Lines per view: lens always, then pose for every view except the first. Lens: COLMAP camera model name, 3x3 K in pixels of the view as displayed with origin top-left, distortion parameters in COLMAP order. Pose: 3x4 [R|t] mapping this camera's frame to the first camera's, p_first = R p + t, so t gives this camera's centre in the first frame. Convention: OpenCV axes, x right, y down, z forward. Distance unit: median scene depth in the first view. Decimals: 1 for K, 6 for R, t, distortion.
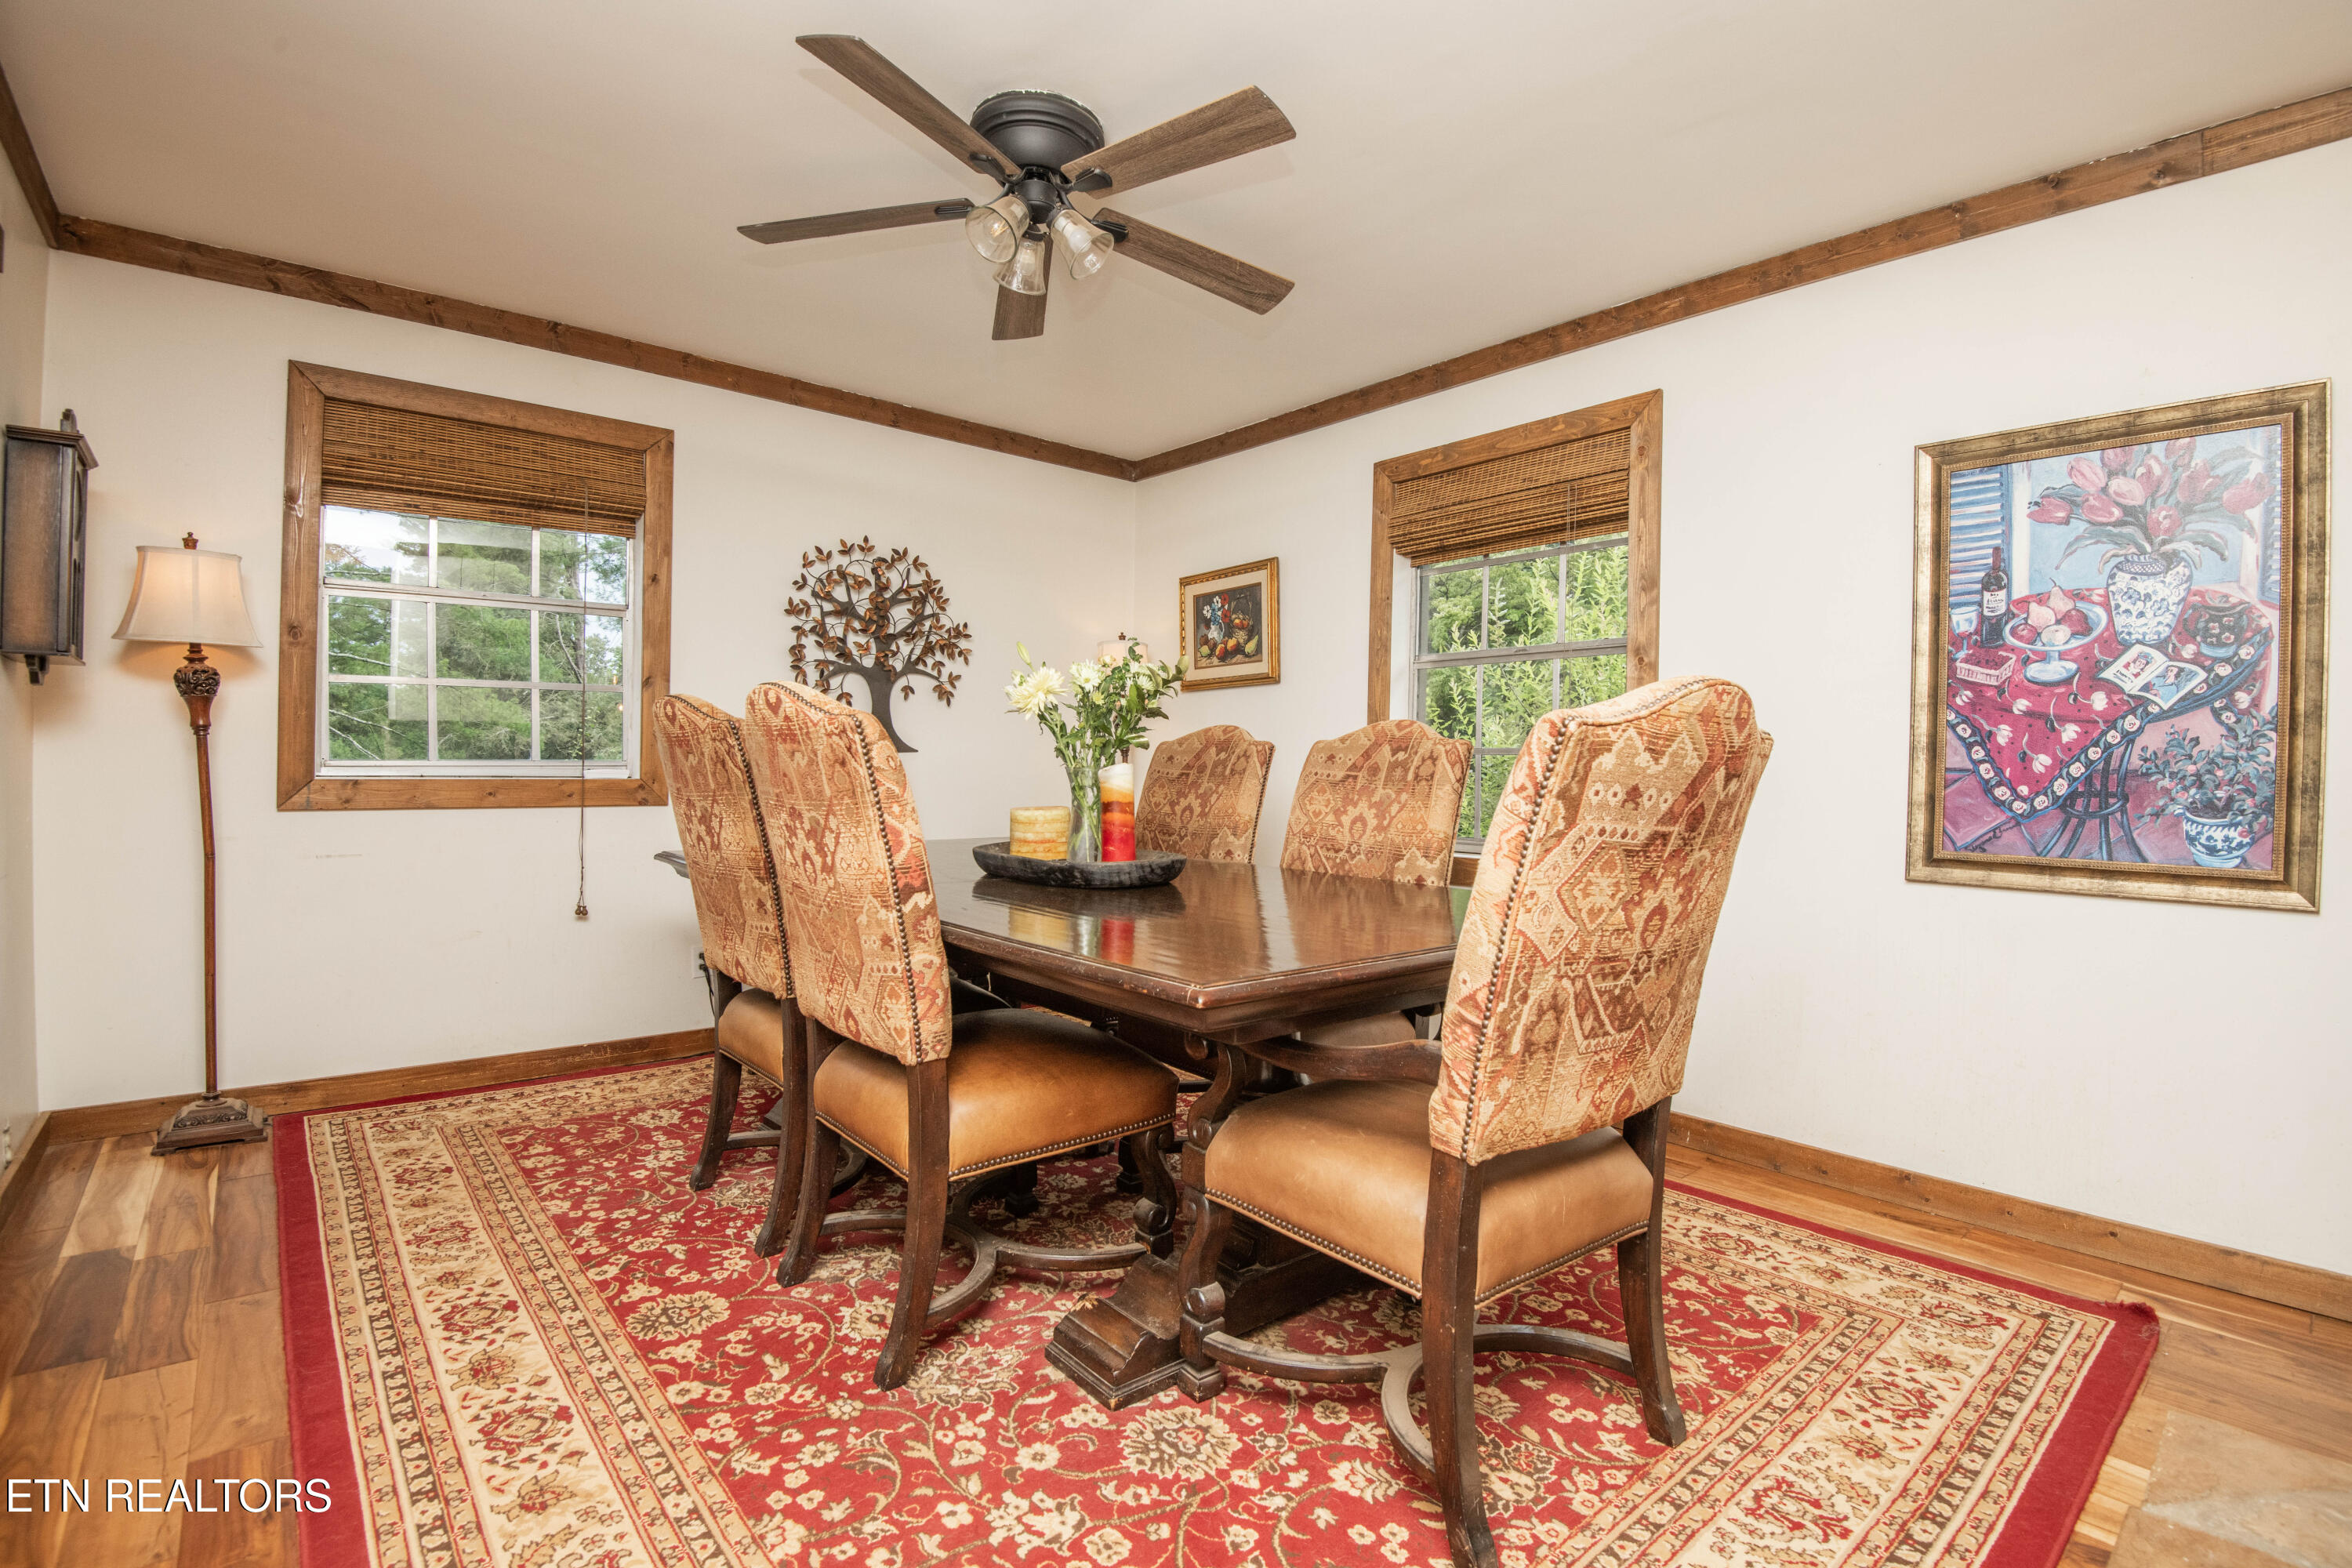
lens RADIAL K [[1097.5, 0, 1179.4], [0, 1097.5, 777.7], [0, 0, 1]] dist [-0.033711, -0.006522]
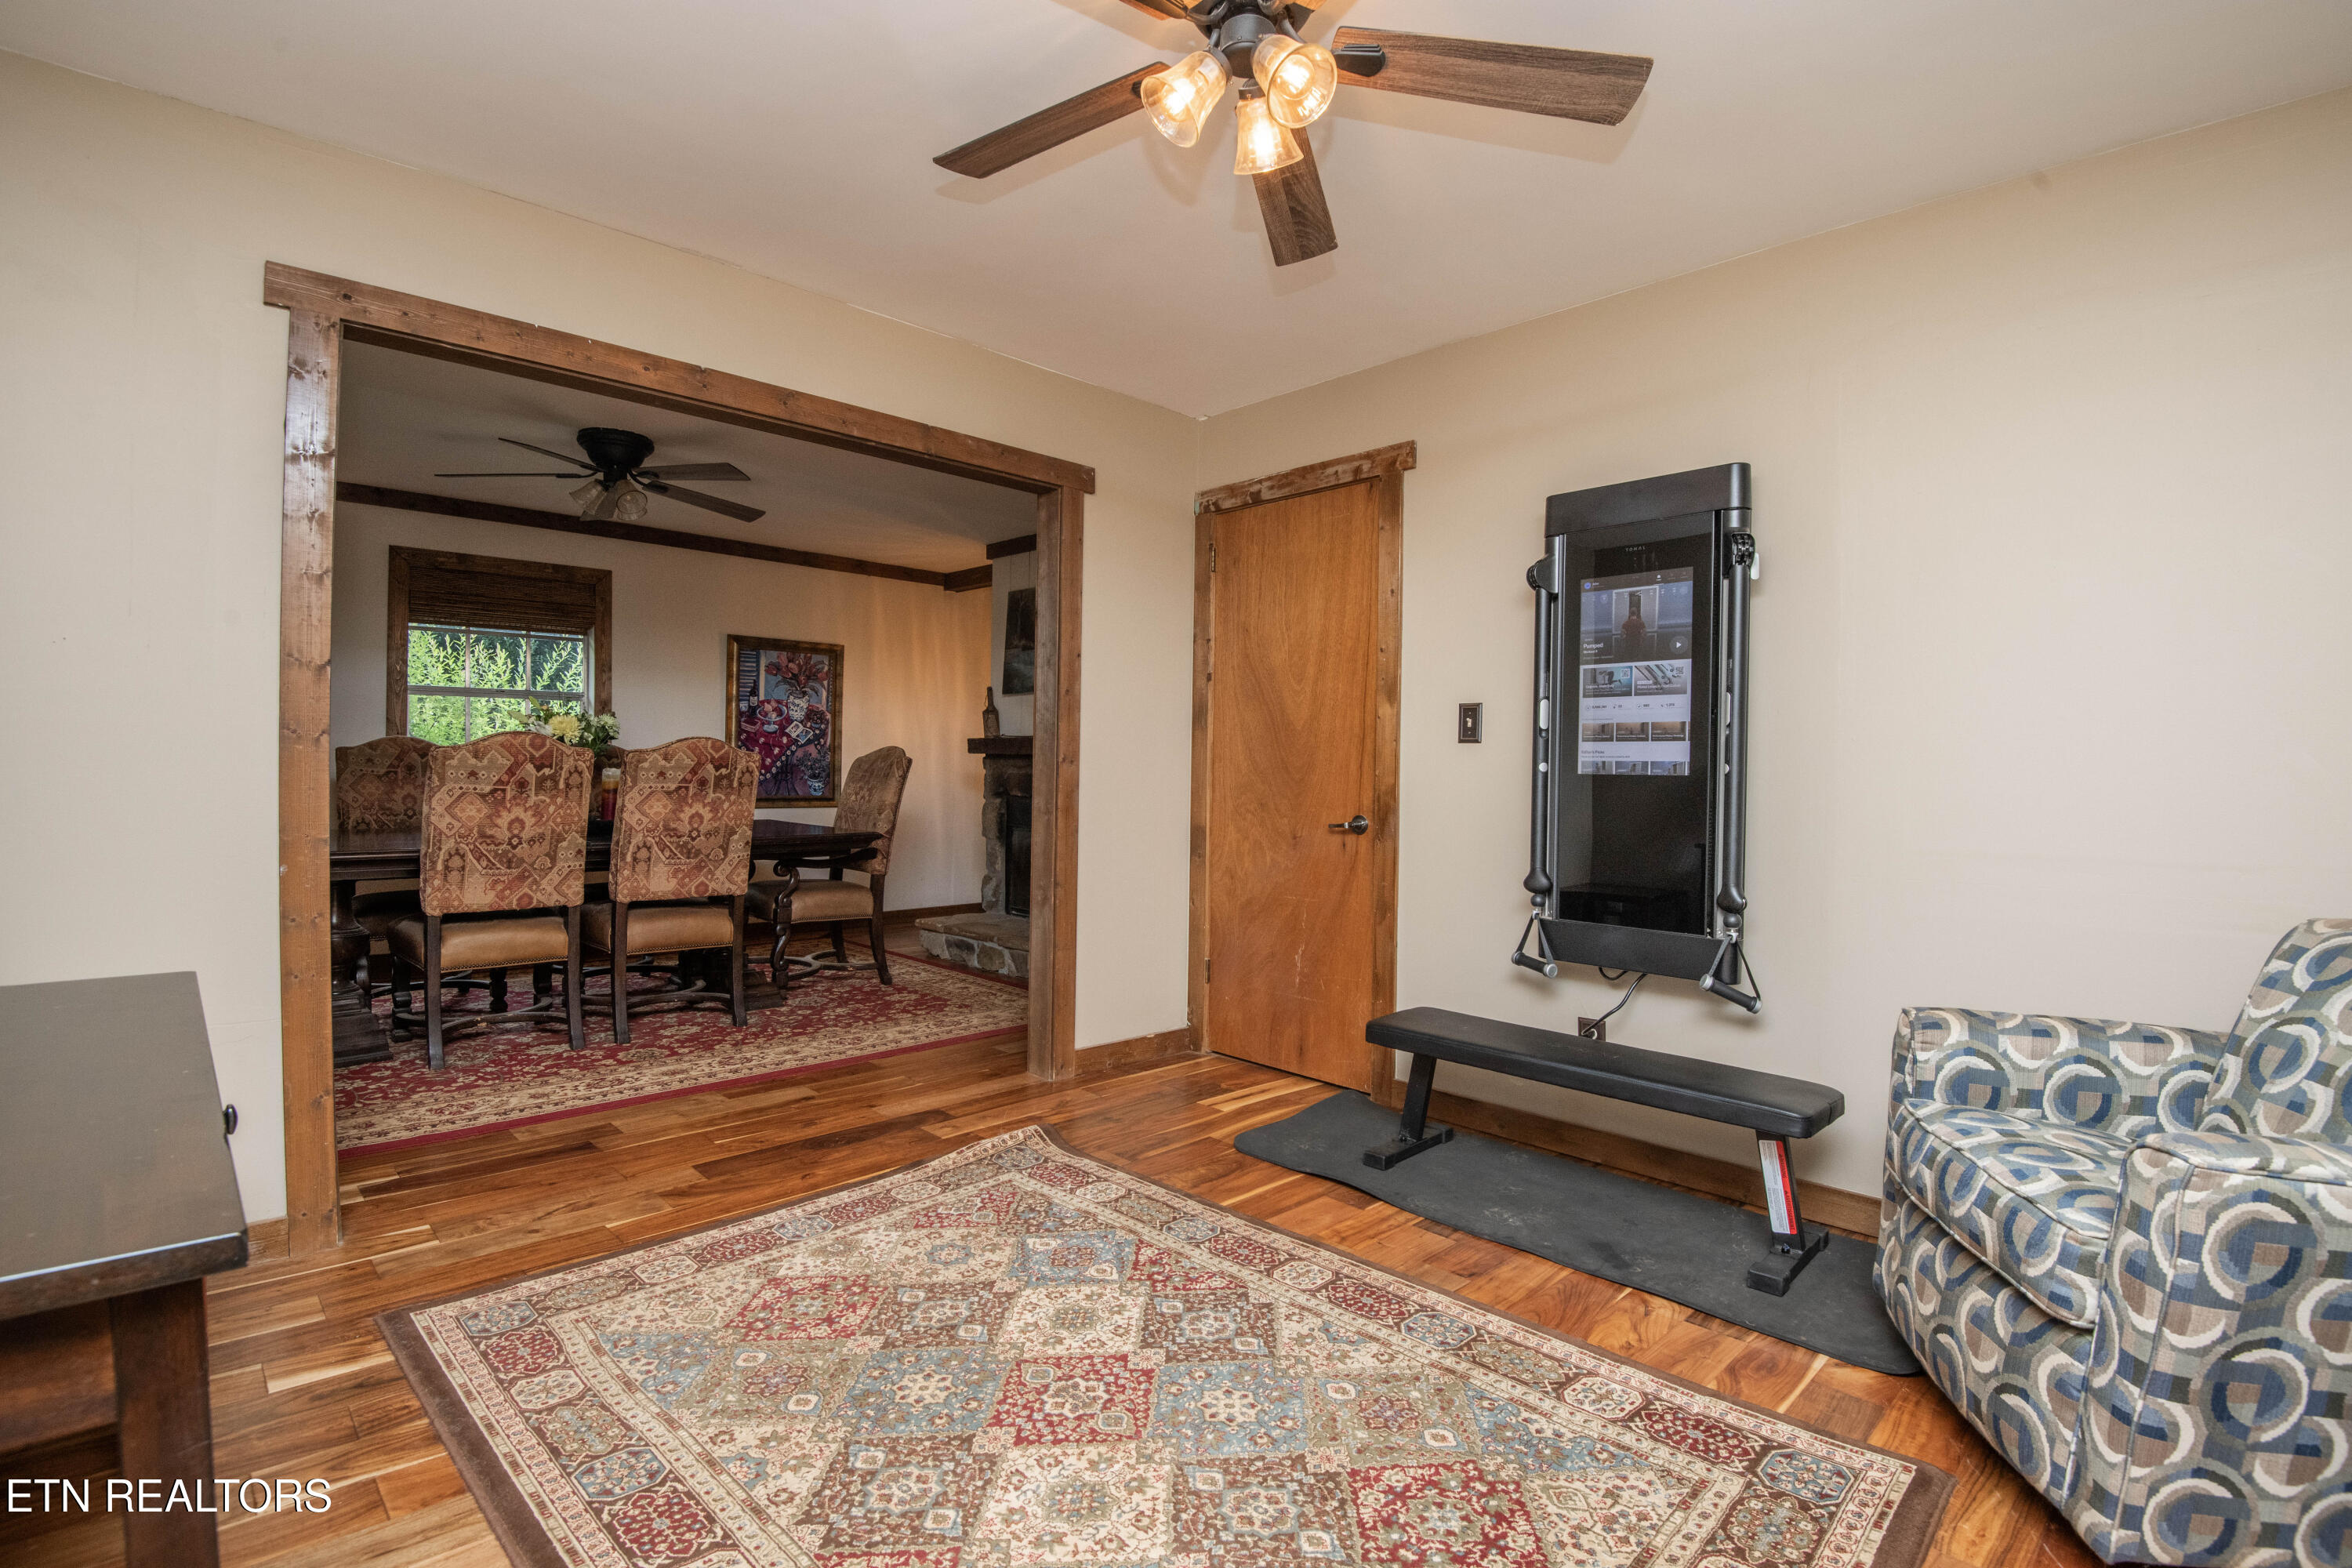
lens RADIAL K [[1097.5, 0, 1169.2], [0, 1097.5, 774.1], [0, 0, 1]] dist [-0.033711, -0.006522]
pose [[-0.053270, -0.022209, 0.998333, -2.184998], [0.000240, 0.999752, 0.022253, -0.046904], [-0.998580, 0.001425, -0.053252, 0.134422]]
